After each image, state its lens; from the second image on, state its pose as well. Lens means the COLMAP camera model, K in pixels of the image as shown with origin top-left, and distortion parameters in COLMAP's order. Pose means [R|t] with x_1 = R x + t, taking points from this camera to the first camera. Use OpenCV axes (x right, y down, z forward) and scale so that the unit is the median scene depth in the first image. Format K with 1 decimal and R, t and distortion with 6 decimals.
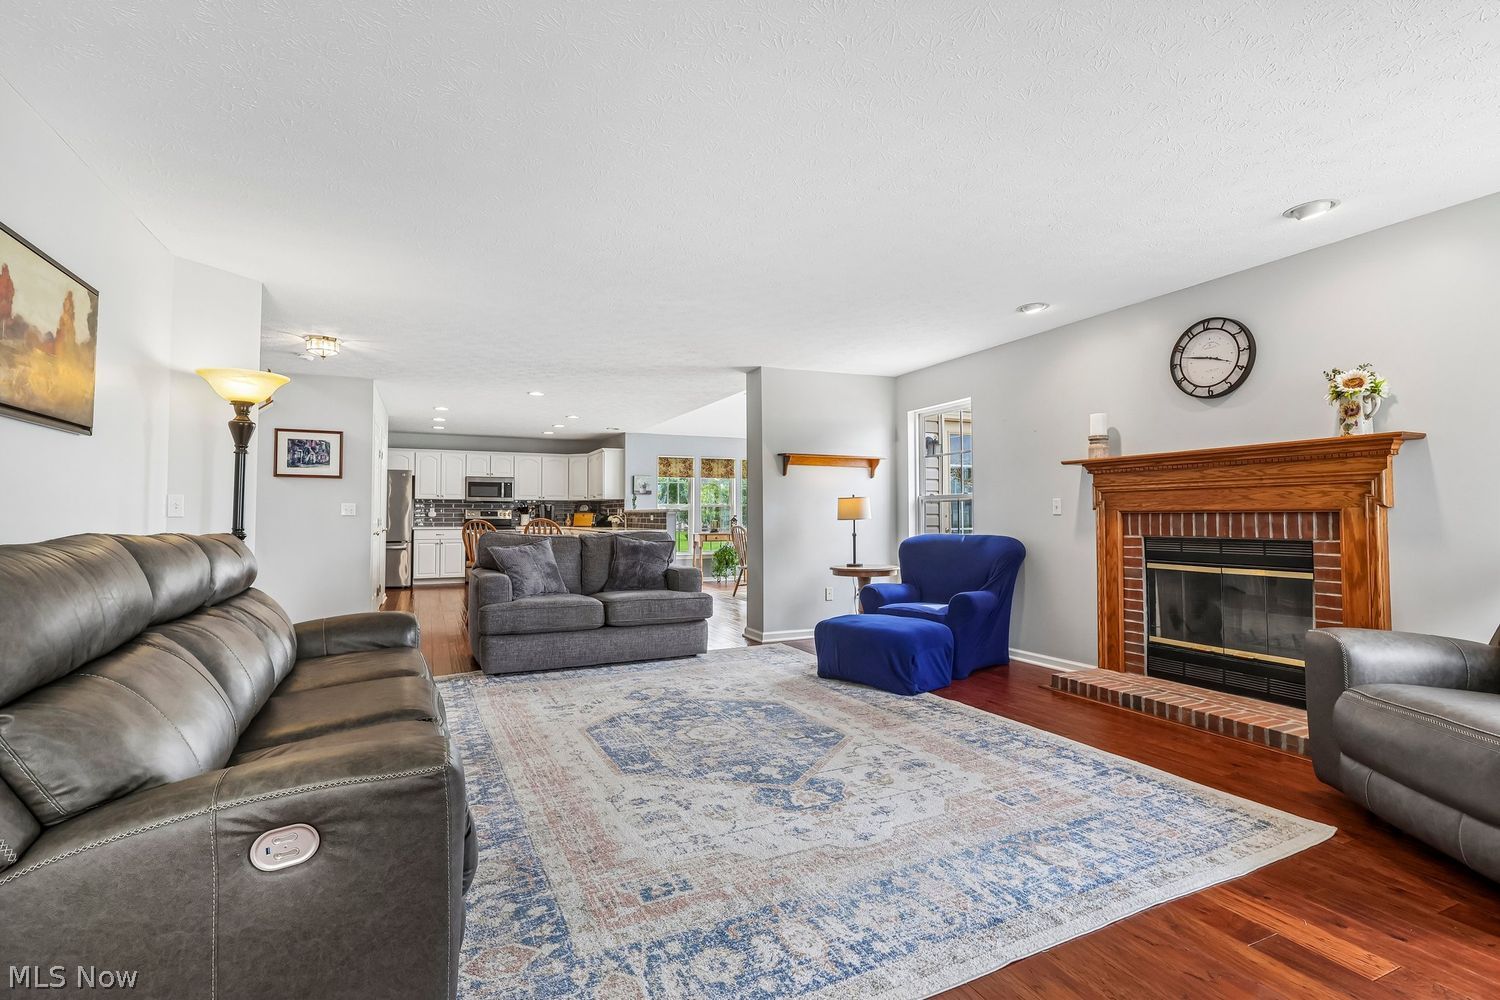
lens RADIAL K [[695.4, 0, 746.2], [0, 695.4, 499.0], [0, 0, 1]] dist [-0.005356, -0.000029]
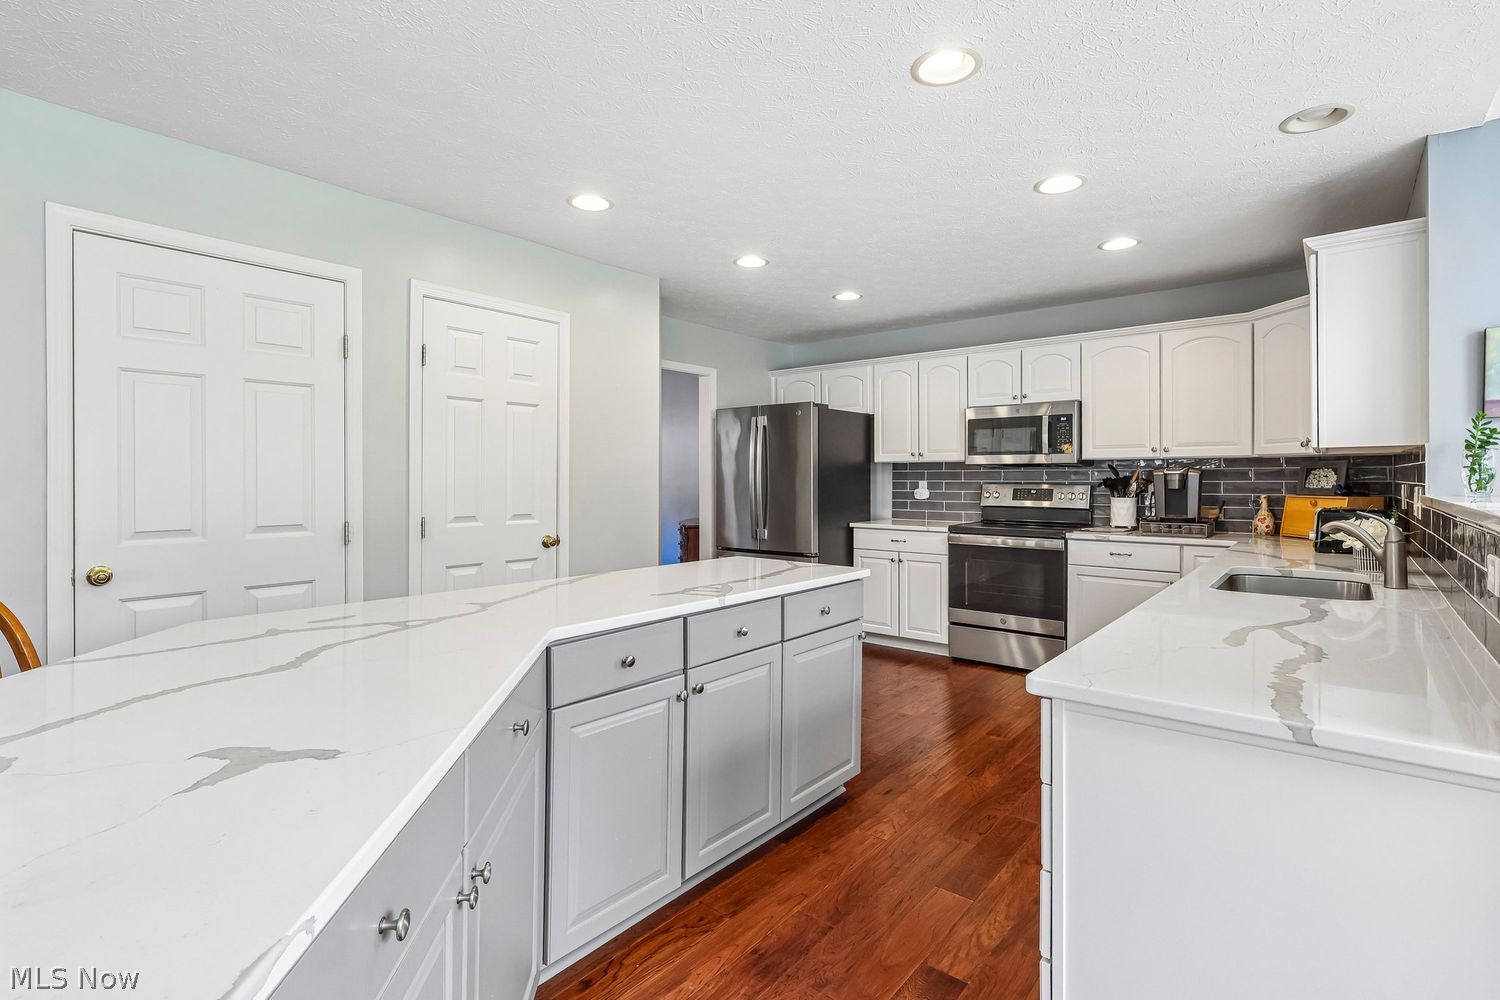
lens RADIAL K [[712.9, 0, 749.5], [0, 712.9, 479.4], [0, 0, 1]] dist [-0.000097, 0.000730]
pose [[0.429346, 0.002460, -0.903137, -0.196077], [0.019531, 0.999737, 0.012008, 0.013534], [0.902929, -0.022794, 0.429185, 2.192035]]
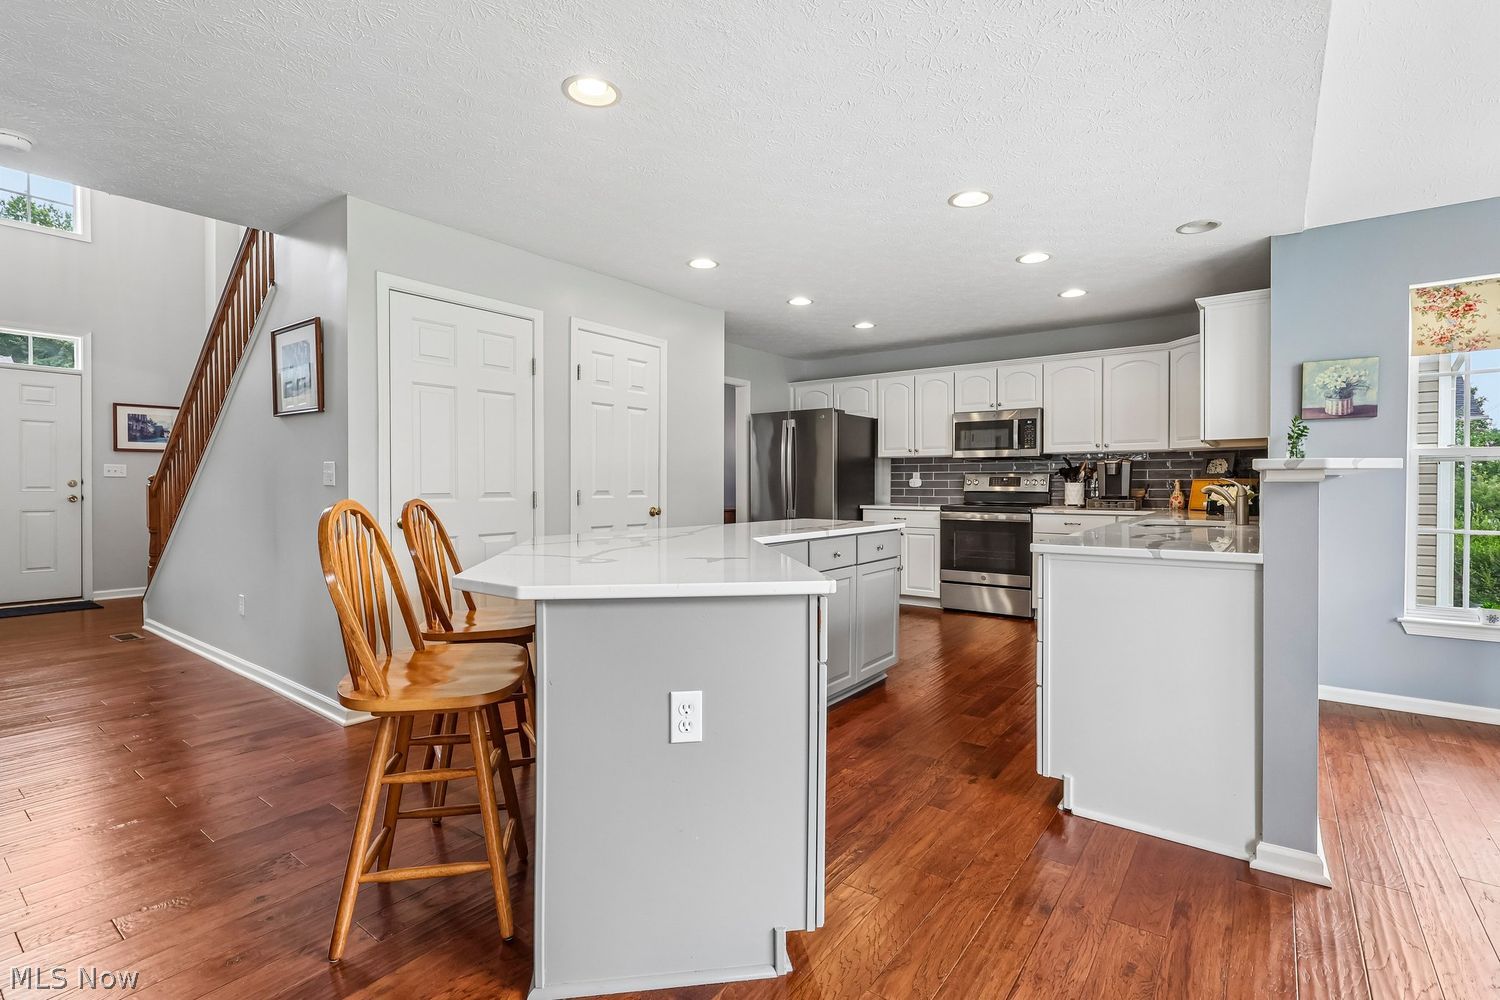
lens RADIAL K [[698.6, 0, 743.8], [0, 698.6, 493.5], [0, 0, 1]] dist [-0.000645, 0.000912]
pose [[0.469212, 0.012879, -0.882992, 0.011622], [0.019207, 0.999508, 0.024785, 0.043741], [0.882877, -0.028589, 0.468734, 1.903817]]
